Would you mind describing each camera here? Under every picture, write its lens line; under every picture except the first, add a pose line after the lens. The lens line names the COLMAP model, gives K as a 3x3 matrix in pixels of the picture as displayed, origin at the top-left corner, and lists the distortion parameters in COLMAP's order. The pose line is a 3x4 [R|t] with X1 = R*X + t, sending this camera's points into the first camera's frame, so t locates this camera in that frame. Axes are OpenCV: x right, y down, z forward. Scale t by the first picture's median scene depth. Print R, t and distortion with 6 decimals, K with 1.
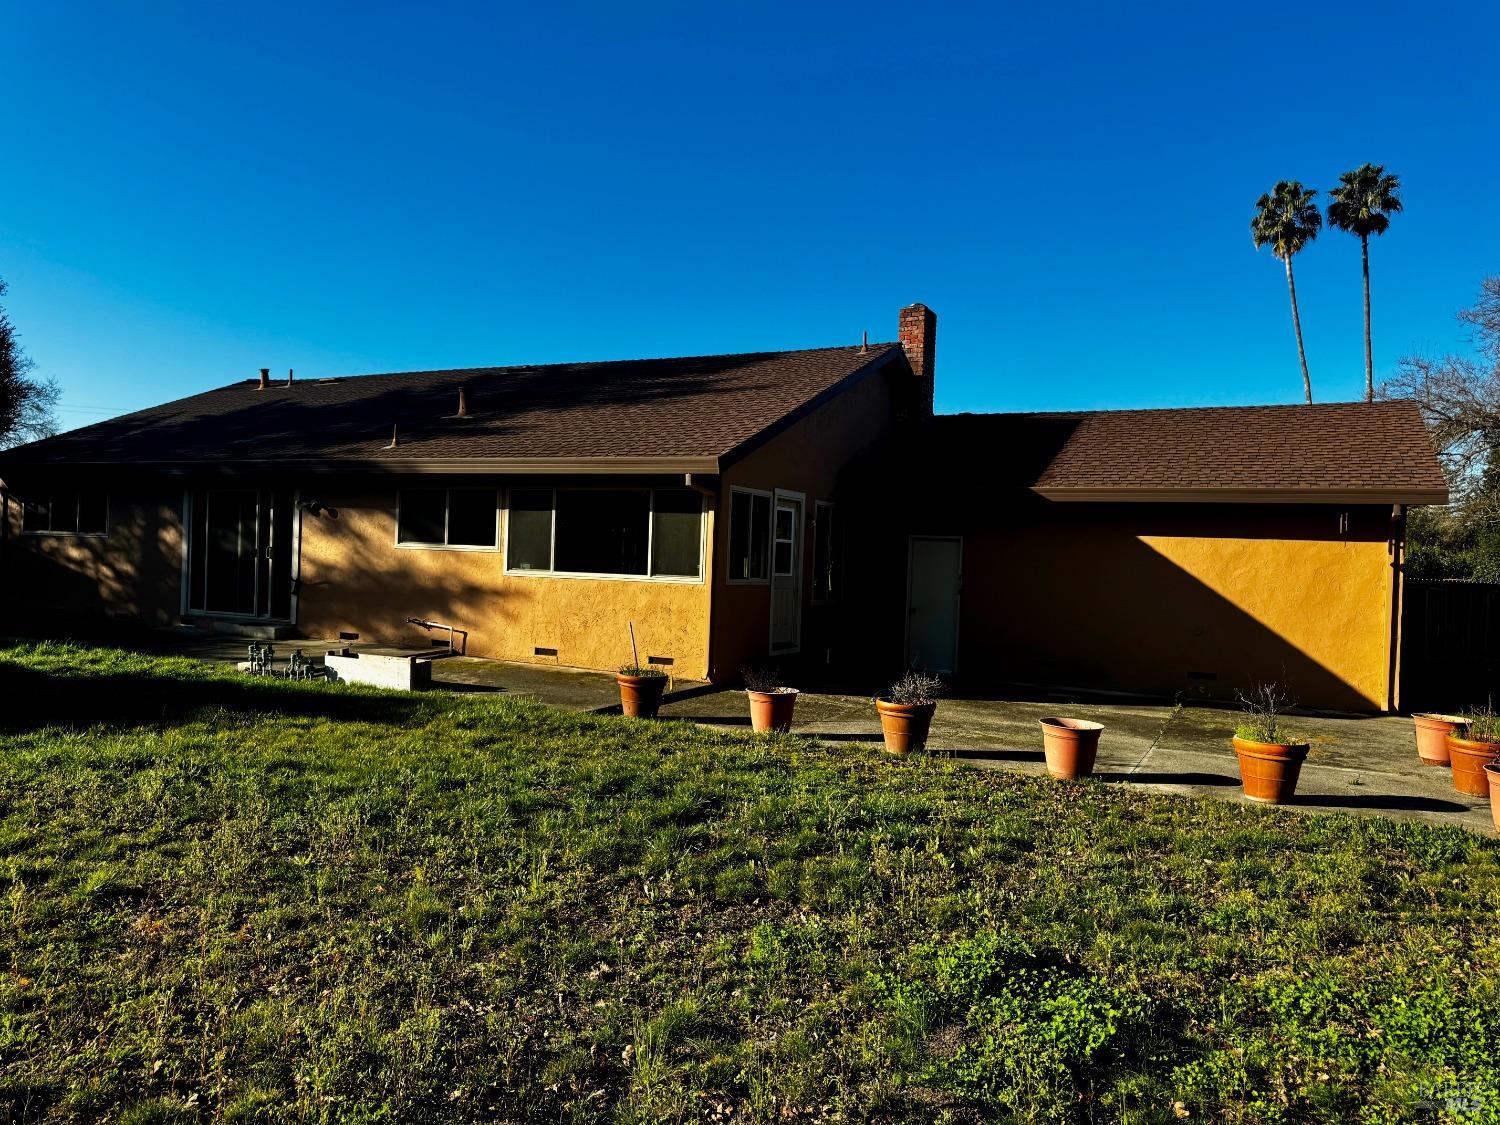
lens RADIAL K [[1022.7, 0, 736.3], [0, 1022.7, 577.5], [0, 0, 1]] dist [0.009883, -0.028012]
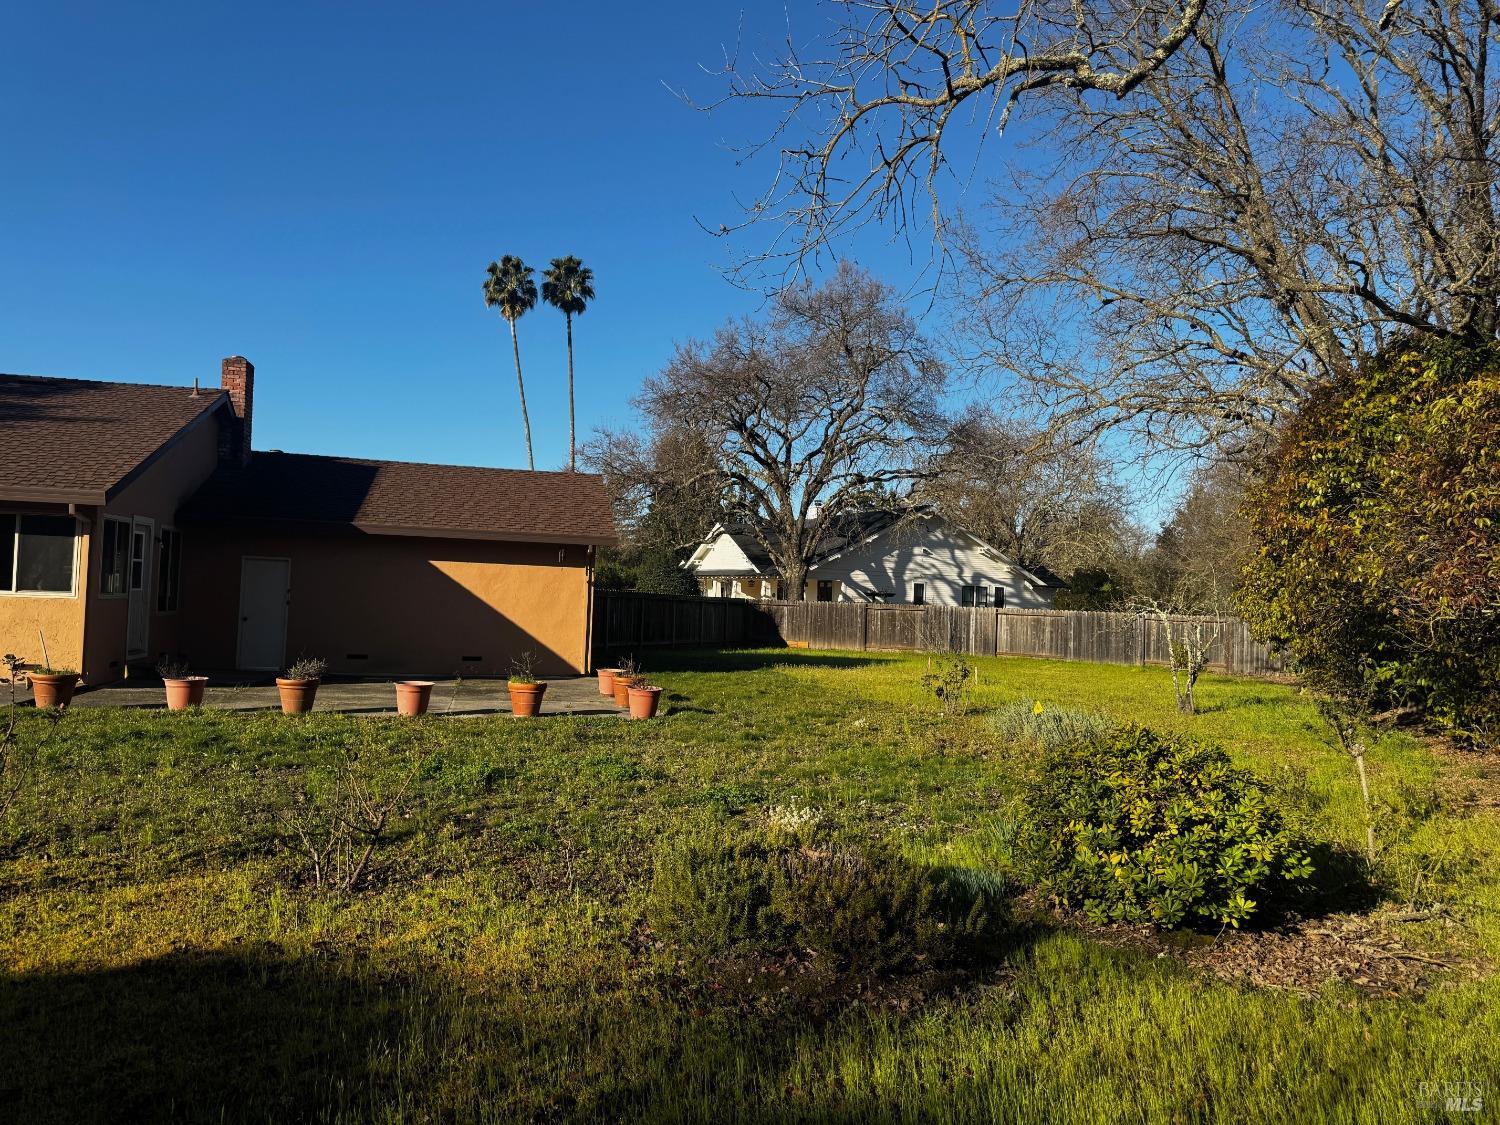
lens RADIAL K [[1022.7, 0, 749.4], [0, 1022.7, 566.0], [0, 0, 1]] dist [0.009883, -0.028012]
pose [[0.746315, 0.011238, 0.665498, -0.201229], [0.003160, 0.999786, -0.020427, -0.003235], [-0.665586, 0.017348, 0.746120, -0.313830]]
